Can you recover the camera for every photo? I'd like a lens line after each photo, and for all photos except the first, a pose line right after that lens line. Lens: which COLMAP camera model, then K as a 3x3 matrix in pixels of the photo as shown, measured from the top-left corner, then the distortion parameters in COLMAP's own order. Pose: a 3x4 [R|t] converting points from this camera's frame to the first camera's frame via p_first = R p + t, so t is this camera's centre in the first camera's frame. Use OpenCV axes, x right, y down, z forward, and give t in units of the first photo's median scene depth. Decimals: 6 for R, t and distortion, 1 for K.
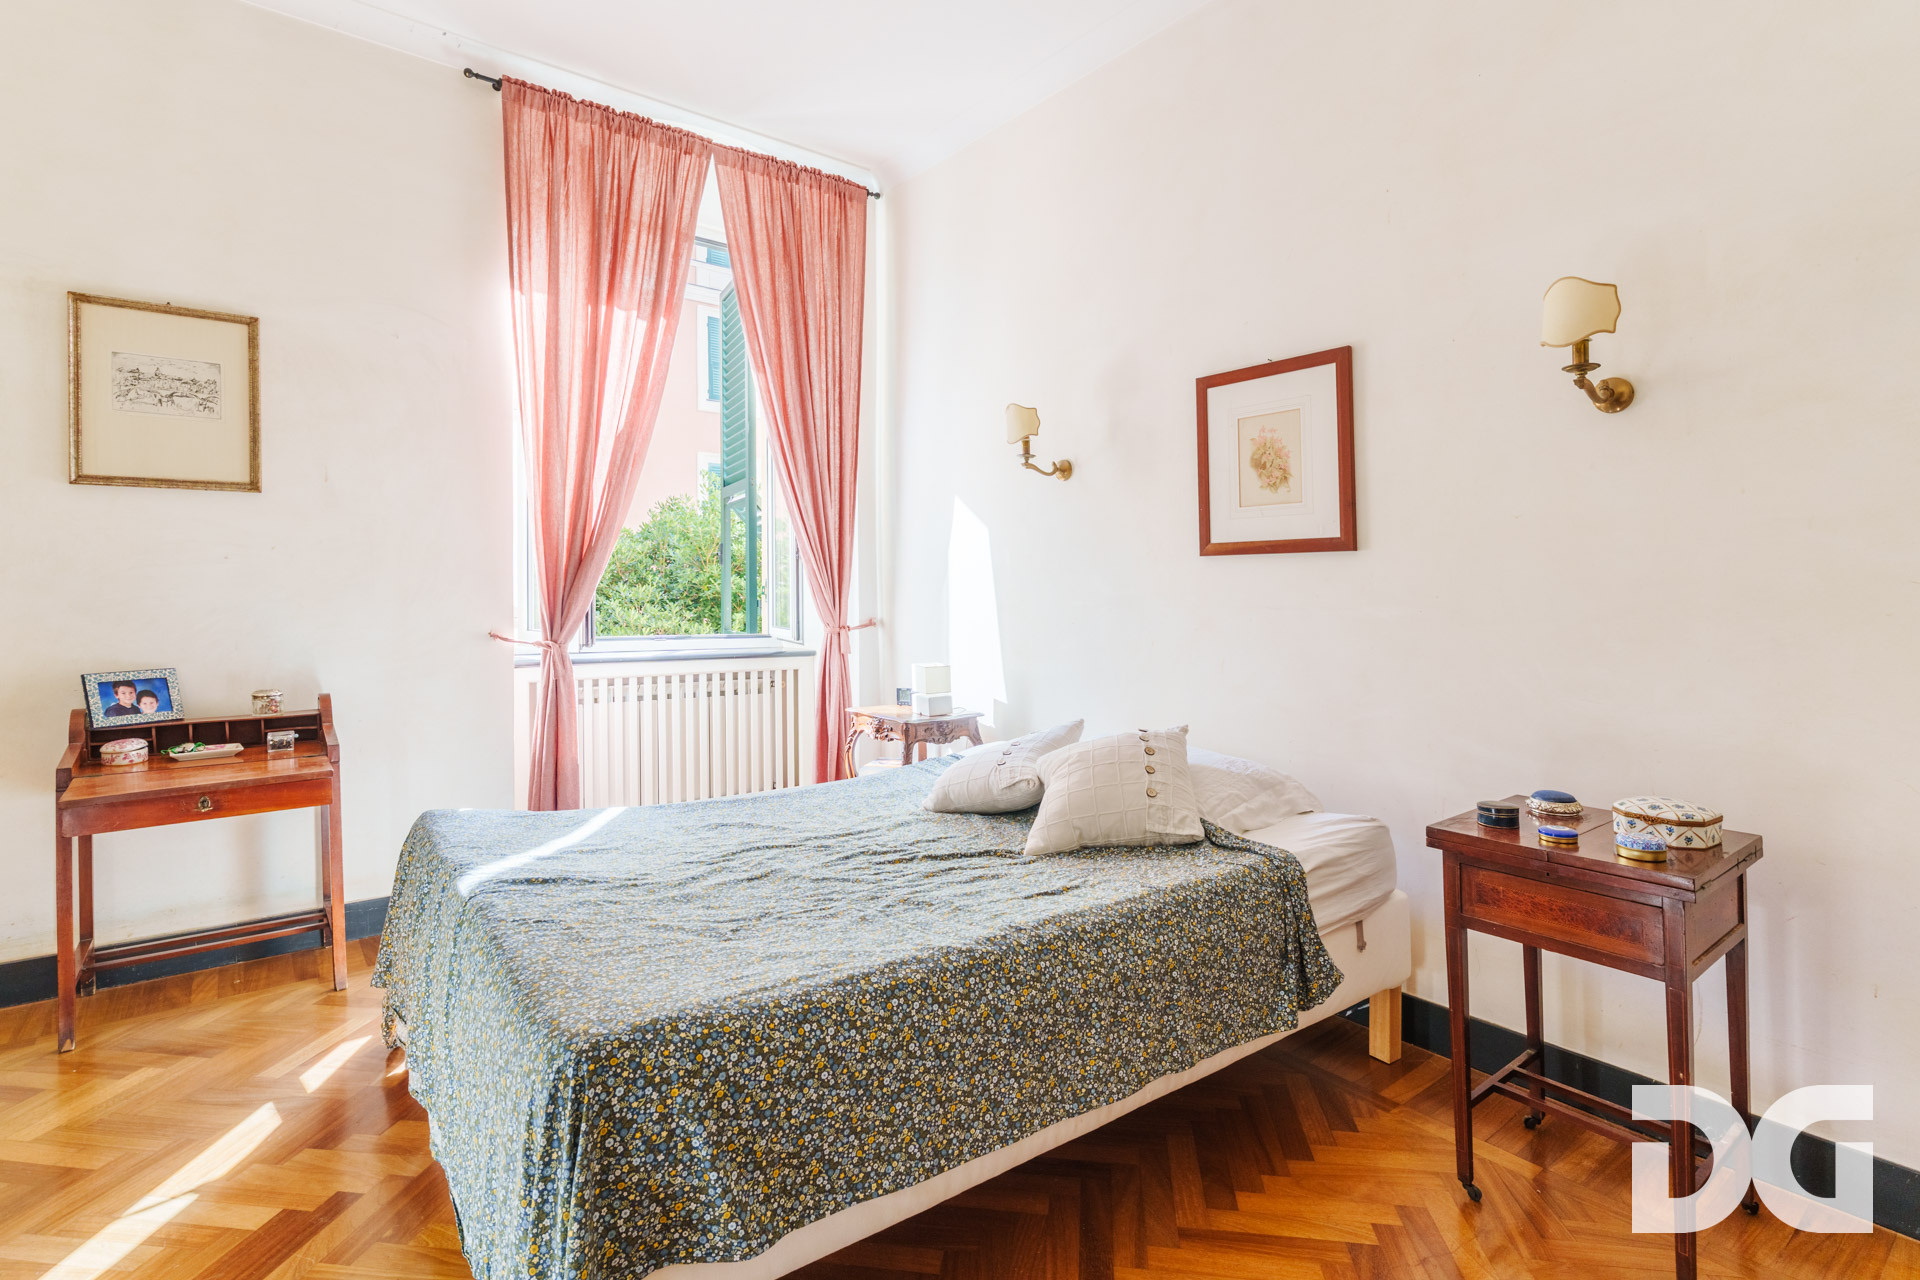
lens RADIAL K [[915.8, 0, 1020.1], [0, 915.8, 560.4], [0, 0, 1]] dist [0.002006, 0.000257]
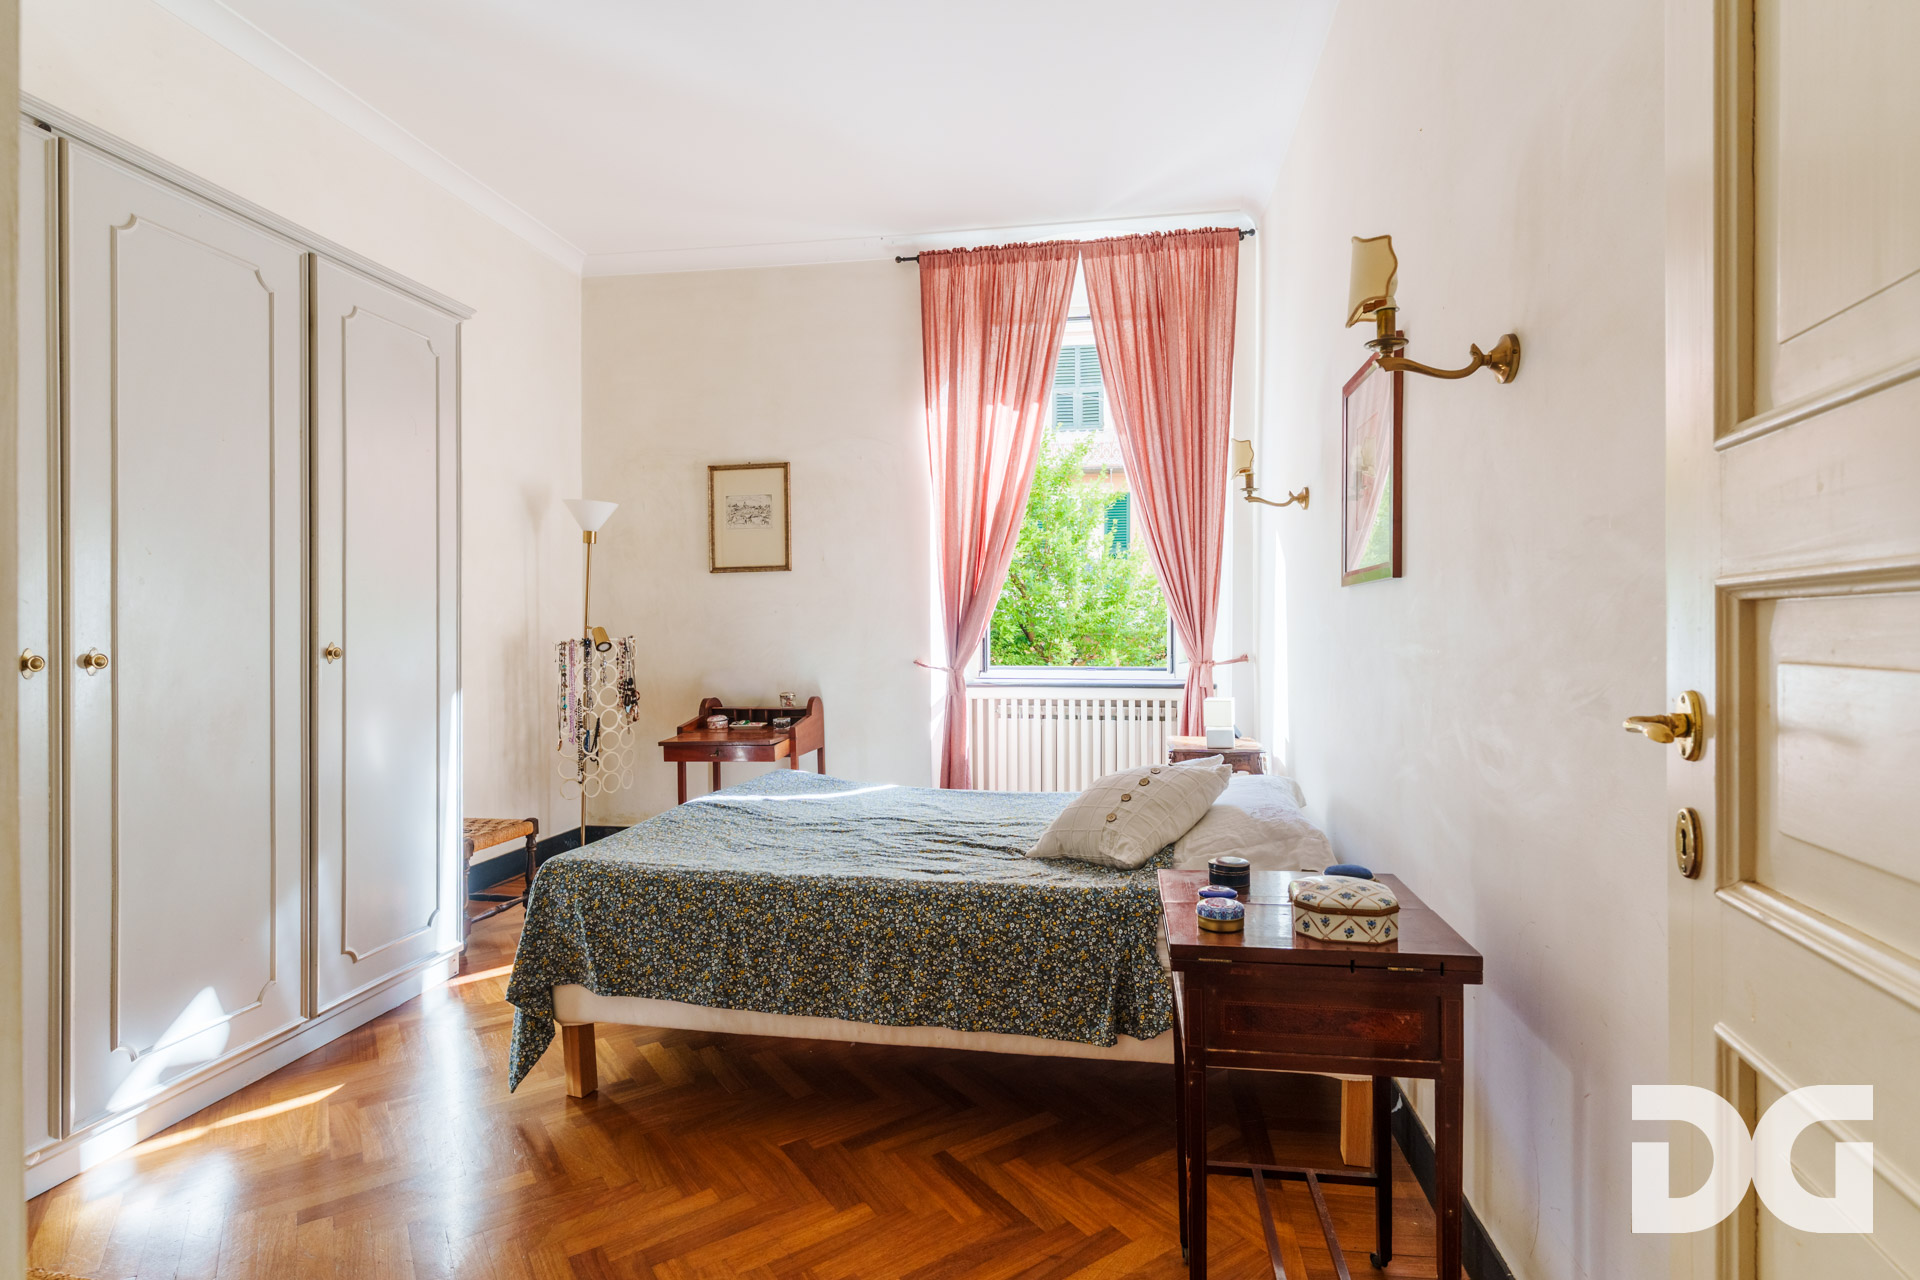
lens RADIAL K [[915.8, 0, 960.7], [0, 915.8, 630.8], [0, 0, 1]] dist [0.002006, 0.000257]
pose [[0.686300, -0.006268, -0.727292, 0.598575], [0.032817, 0.999211, 0.022357, 0.005760], [0.726578, -0.039211, 0.685964, 0.115455]]
